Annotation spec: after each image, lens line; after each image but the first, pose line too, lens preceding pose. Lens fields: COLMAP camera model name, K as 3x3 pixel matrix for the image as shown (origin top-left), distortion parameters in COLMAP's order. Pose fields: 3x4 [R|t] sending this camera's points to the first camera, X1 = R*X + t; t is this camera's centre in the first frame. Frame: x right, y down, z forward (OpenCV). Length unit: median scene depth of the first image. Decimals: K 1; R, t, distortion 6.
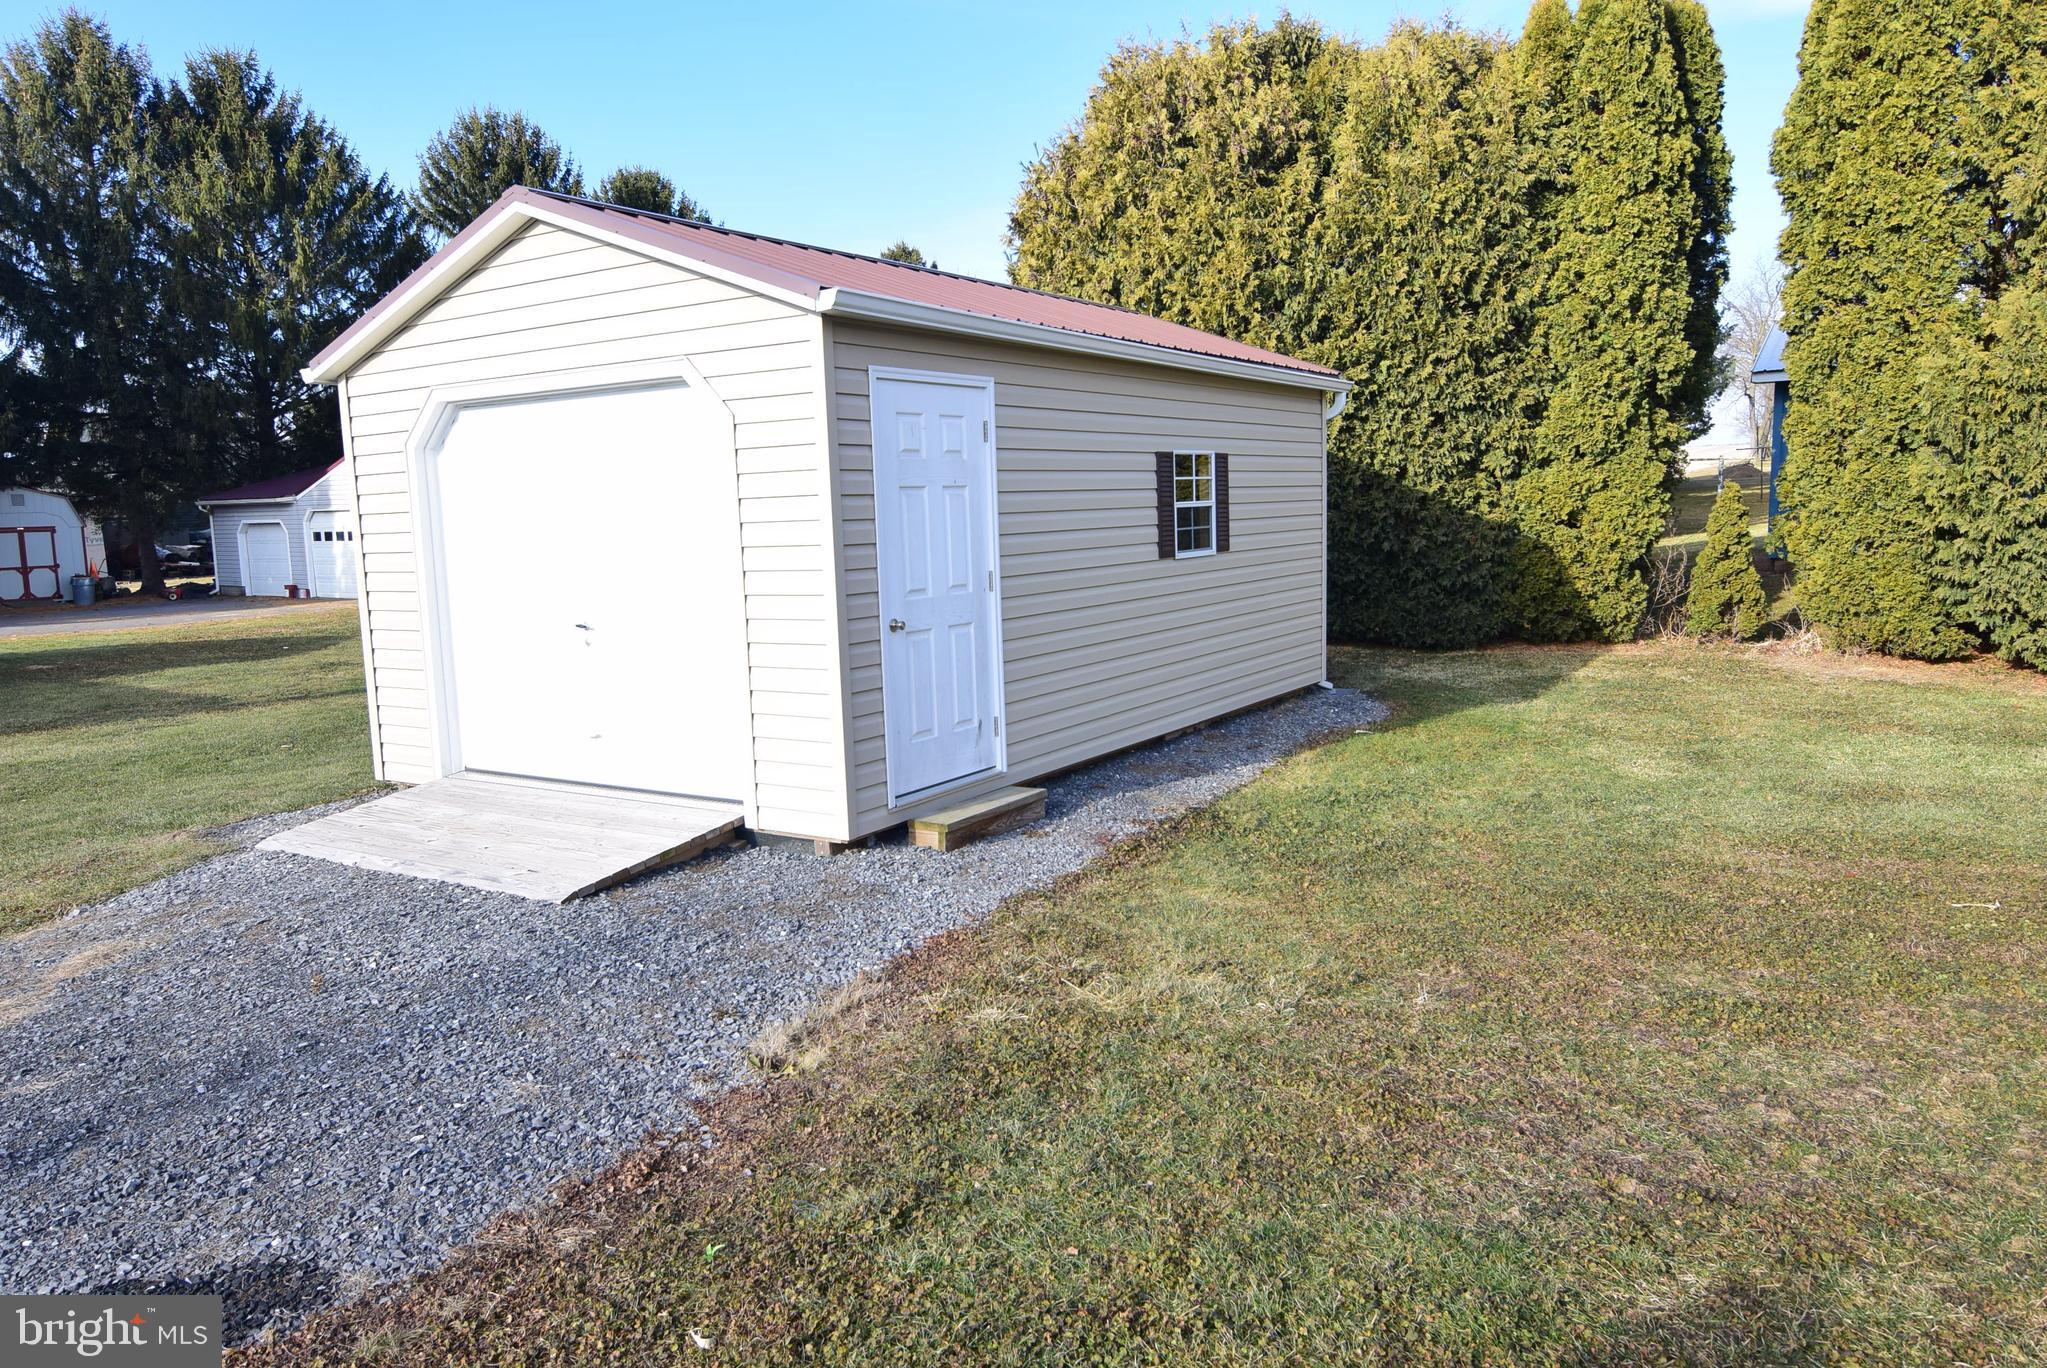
lens RADIAL K [[1393.6, 0, 1023.5], [0, 1393.6, 684.0], [0, 0, 1]] dist [0.001168, -0.013708]
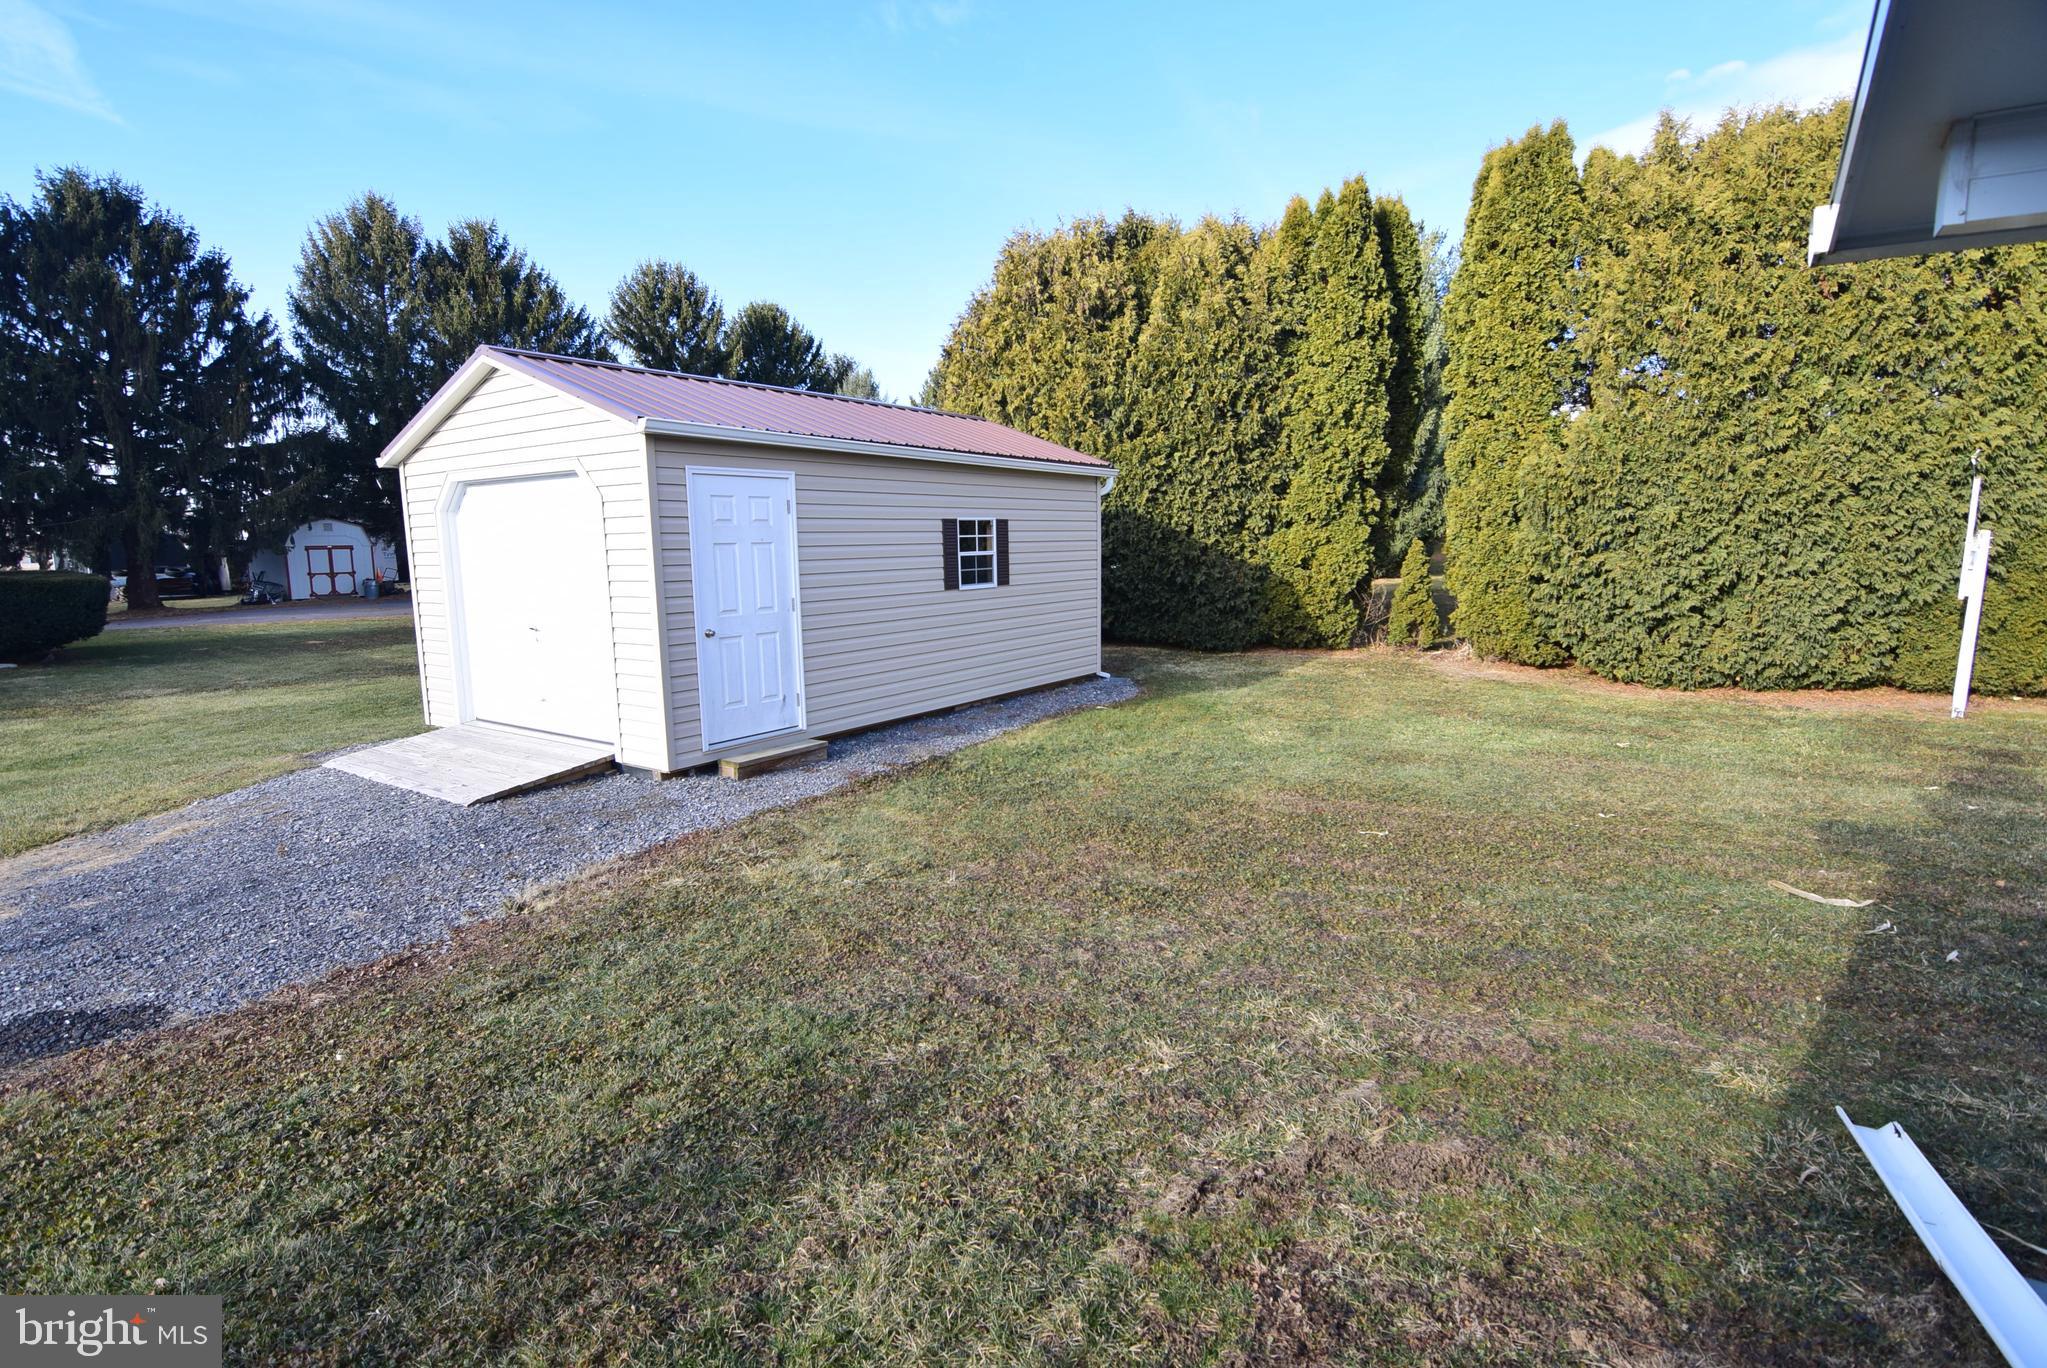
lens RADIAL K [[982.6, 0, 1023.5], [0, 982.6, 684.0], [0, 0, 1]] dist [-0.003557, -0.011519]
pose [[0.999089, 0.022340, -0.036362, 0.148319], [-0.021619, 0.999564, 0.020099, -0.007654], [0.036795, -0.019294, 0.999137, -0.038729]]
